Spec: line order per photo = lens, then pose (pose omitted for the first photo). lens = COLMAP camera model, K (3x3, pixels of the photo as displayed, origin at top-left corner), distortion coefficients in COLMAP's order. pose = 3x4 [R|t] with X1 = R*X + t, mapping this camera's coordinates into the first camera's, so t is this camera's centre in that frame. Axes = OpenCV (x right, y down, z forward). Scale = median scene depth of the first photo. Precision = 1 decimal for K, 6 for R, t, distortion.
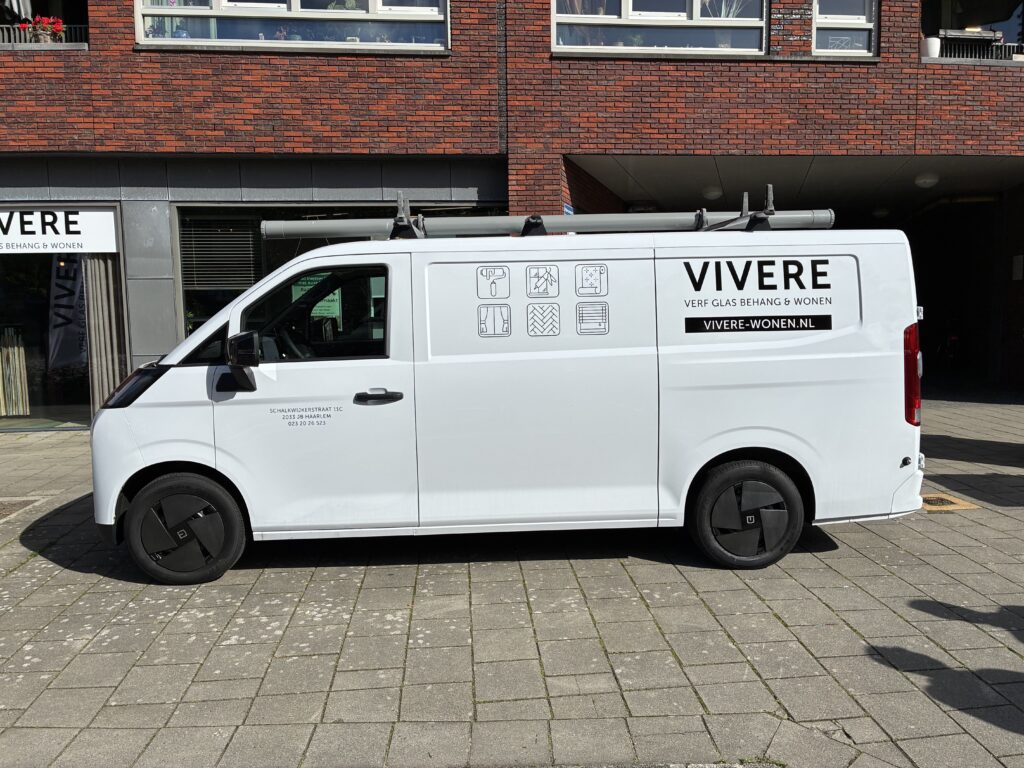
lens RADIAL K [[777.3, 0, 516.8], [0, 777.3, 383.2], [0, 0, 1]] dist [0.025314, -0.002313]
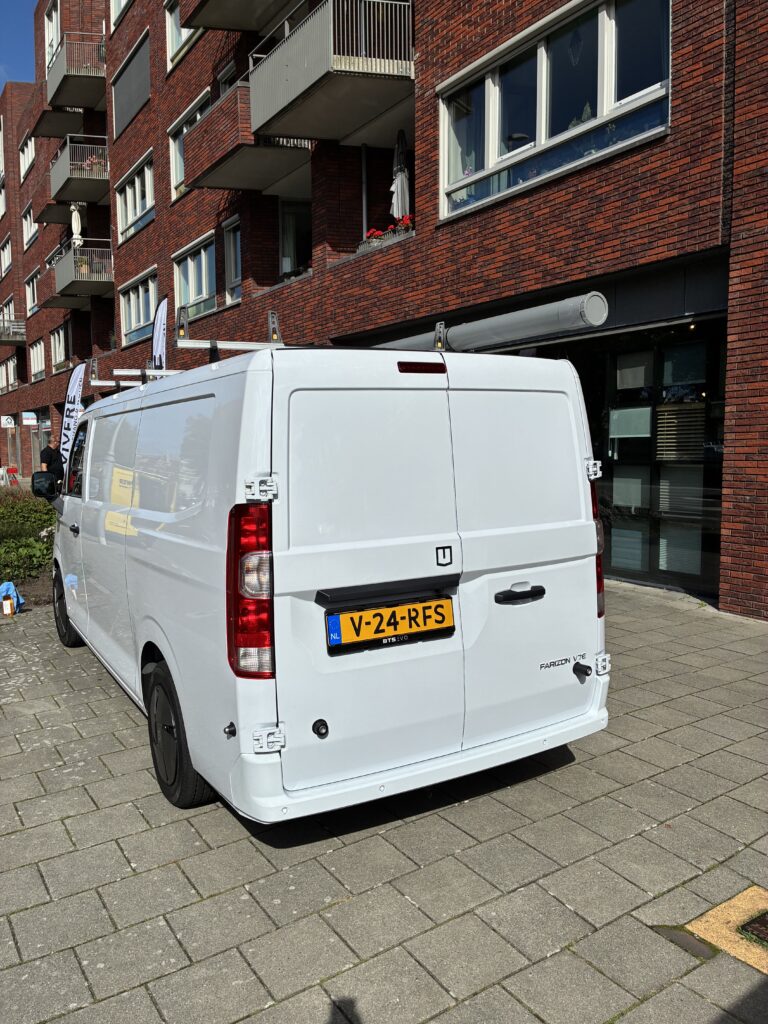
lens RADIAL K [[777.3, 0, 384.0], [0, 777.3, 512.0], [0, 0, 1]] dist [0.025314, -0.002313]
pose [[0.466306, 0.087914, -0.880244, 1.091575], [-0.089284, 0.994646, 0.052042, -0.112621], [0.880107, 0.054324, 0.471658, 0.822127]]
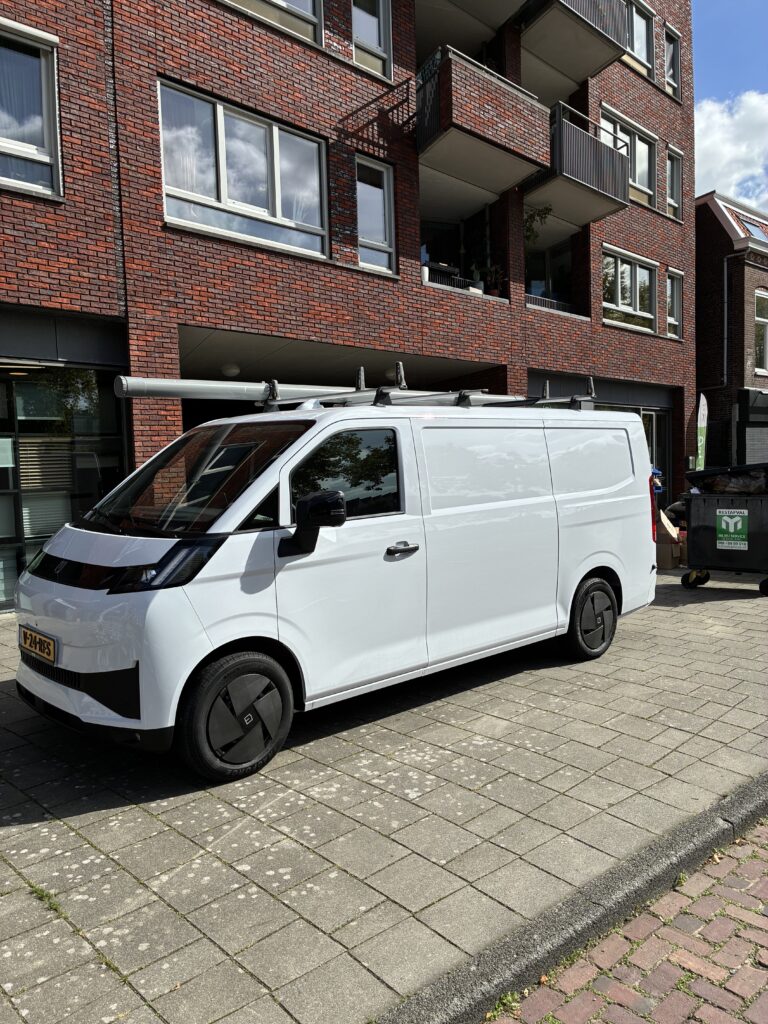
lens RADIAL K [[777.3, 0, 384.0], [0, 777.3, 512.0], [0, 0, 1]] dist [0.025314, -0.002313]
pose [[0.763401, -0.046910, 0.644219, -0.859014], [0.085662, 0.995902, -0.028991, -0.005463], [-0.640219, 0.077317, 0.764292, 0.189808]]
